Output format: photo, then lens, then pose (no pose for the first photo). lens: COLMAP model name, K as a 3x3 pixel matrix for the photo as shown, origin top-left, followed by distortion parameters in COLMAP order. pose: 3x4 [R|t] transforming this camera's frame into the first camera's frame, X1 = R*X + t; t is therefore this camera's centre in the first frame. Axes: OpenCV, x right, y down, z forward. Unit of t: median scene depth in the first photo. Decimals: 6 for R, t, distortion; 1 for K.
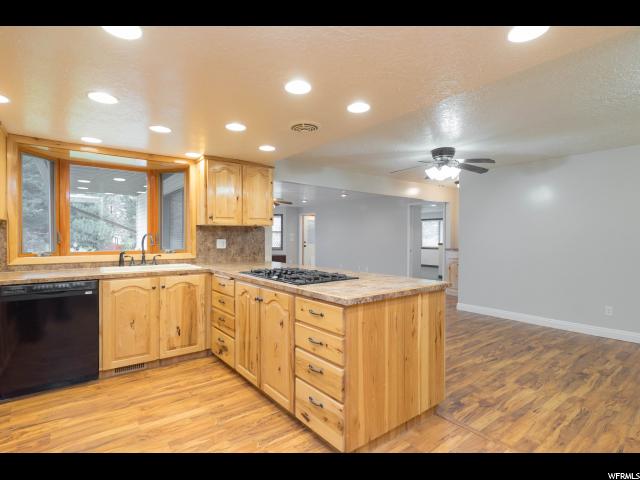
lens RADIAL K [[327.3, 0, 317.5], [0, 327.3, 241.0], [0, 0, 1]] dist [-0.011814, 0.005281]
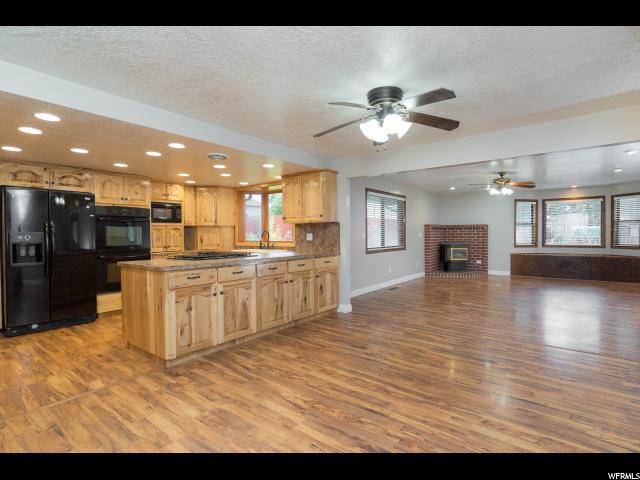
lens RADIAL K [[327.3, 0, 321.5], [0, 327.3, 240.4], [0, 0, 1]] dist [-0.011814, 0.005281]
pose [[0.249228, 0.012672, -0.968362, 1.104794], [0.000412, 0.999913, 0.013191, 0.006104], [0.968445, -0.003687, 0.249201, 0.800171]]
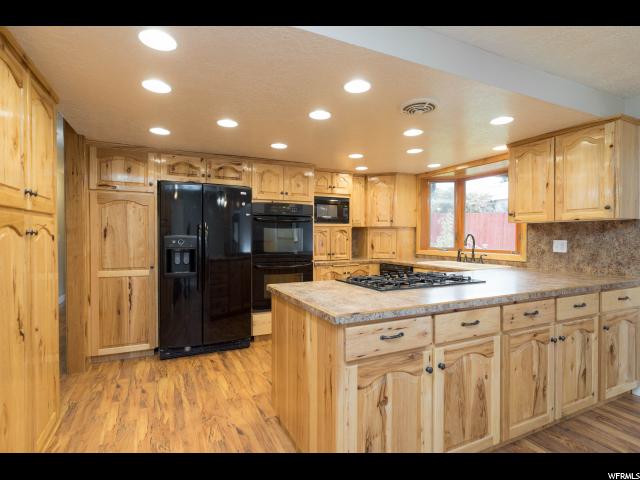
lens RADIAL K [[327.3, 0, 316.8], [0, 327.3, 239.8], [0, 0, 1]] dist [-0.011814, 0.005281]
pose [[-0.216713, 0.012207, -0.976159, 0.622652], [-0.010639, 0.999833, 0.014865, -0.012653], [0.976177, 0.013607, -0.216547, 0.685288]]
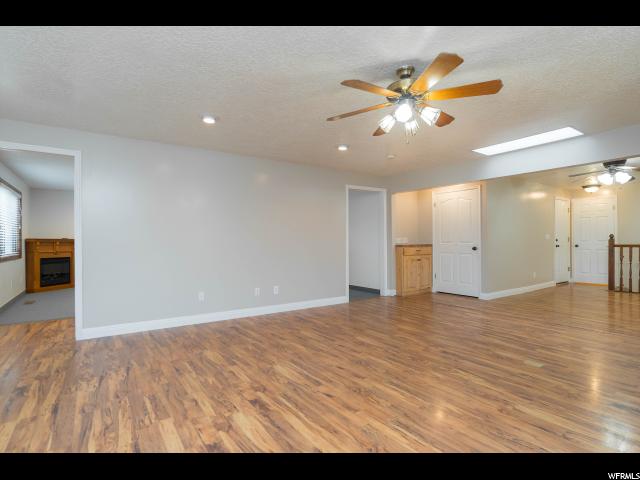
lens RADIAL K [[327.3, 0, 320.4], [0, 327.3, 239.0], [0, 0, 1]] dist [-0.011814, 0.005281]
pose [[0.035013, -0.002310, 0.999384, -1.015055], [0.011109, 0.999936, 0.001922, 0.006318], [-0.999325, 0.011035, 0.035036, 2.347852]]
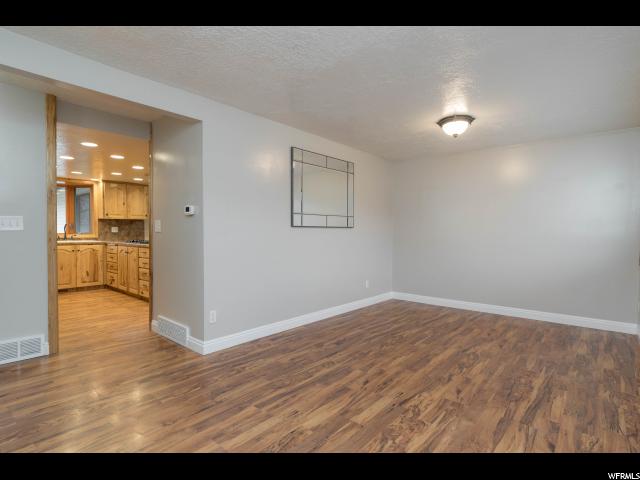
lens RADIAL K [[327.3, 0, 318.8], [0, 327.3, 240.6], [0, 0, 1]] dist [-0.011814, 0.005281]
pose [[0.975399, -0.000270, 0.220449, 0.419080], [-0.004743, 0.999742, 0.022207, 0.025757], [-0.220398, -0.022706, 0.975146, -1.018414]]
